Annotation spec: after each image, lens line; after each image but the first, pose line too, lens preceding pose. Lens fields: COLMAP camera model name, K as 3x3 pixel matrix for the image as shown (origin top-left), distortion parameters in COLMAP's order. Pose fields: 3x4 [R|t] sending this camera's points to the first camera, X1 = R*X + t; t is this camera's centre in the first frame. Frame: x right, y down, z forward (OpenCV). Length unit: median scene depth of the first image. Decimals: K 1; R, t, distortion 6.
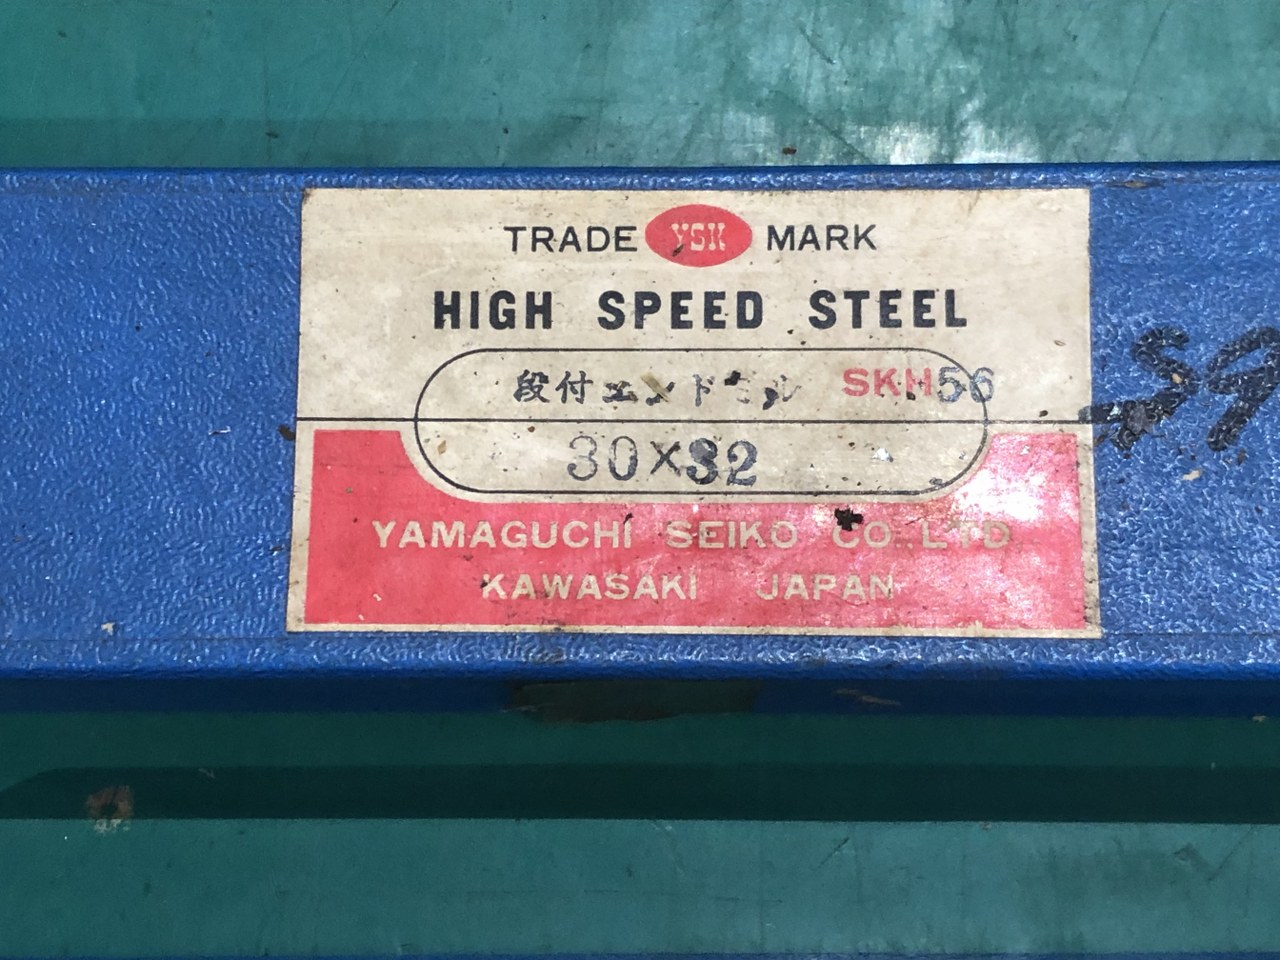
lens RADIAL K [[2318.9, 0, 640.0], [0, 2318.9, 480.0], [0, 0, 1]] dist [-0.019070, -0.053645]
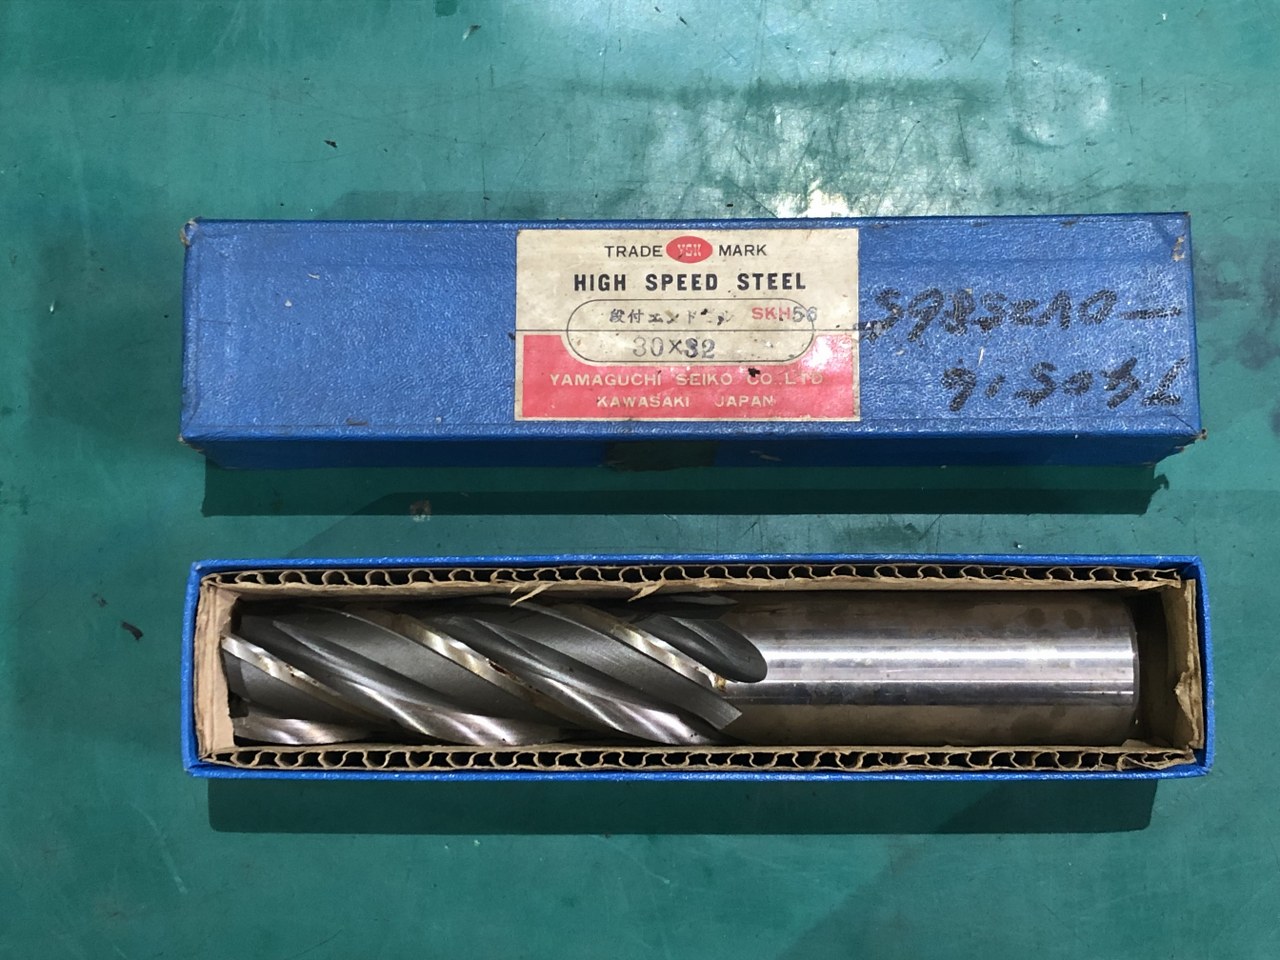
lens RADIAL K [[1521.8, 0, 640.0], [0, 1521.8, 480.0], [0, 0, 1]] dist [0.004186, 0.001258]
pose [[0.999991, -0.004210, -0.000319, -0.024219], [0.004221, 0.998006, 0.062980, 0.027548], [0.000053, -0.062981, 0.998015, -0.524350]]
